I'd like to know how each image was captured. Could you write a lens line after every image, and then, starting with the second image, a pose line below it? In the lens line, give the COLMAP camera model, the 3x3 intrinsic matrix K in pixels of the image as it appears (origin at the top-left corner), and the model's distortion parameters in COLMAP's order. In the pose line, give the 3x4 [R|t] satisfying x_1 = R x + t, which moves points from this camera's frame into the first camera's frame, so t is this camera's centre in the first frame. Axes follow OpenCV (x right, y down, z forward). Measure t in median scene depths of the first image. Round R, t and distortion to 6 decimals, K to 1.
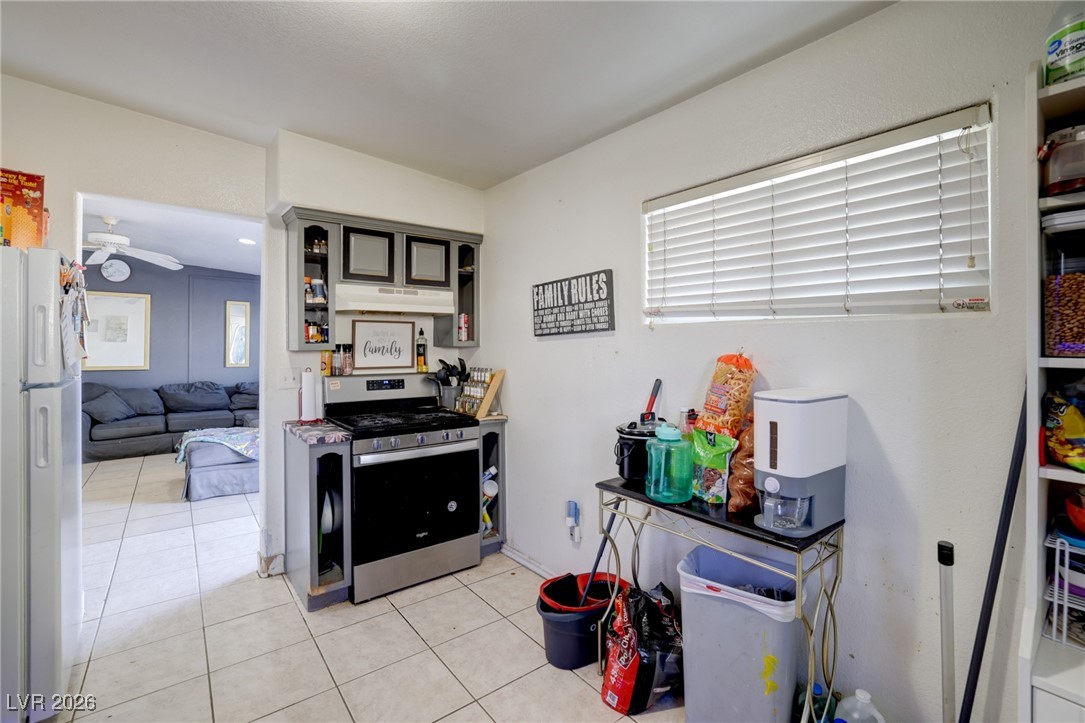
lens RADIAL K [[474.0, 0, 545.7], [0, 474.0, 350.4], [0, 0, 1]] dist [-0.000624, -0.000054]
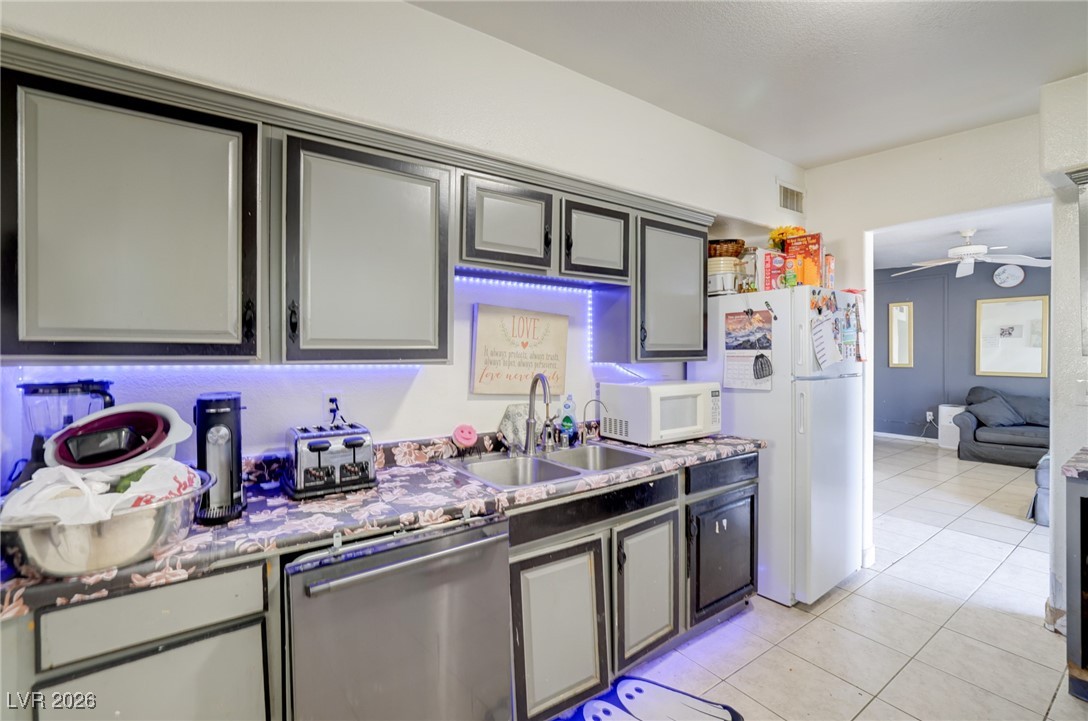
lens RADIAL K [[475.3, 0, 547.4], [0, 475.3, 357.1], [0, 0, 1]] dist [-0.000624, -0.000054]
pose [[-0.046369, 0.006141, -0.998906, 0.192226], [-0.005324, 0.999965, 0.006395, 0.001435], [0.998910, 0.005615, -0.046334, 0.112984]]
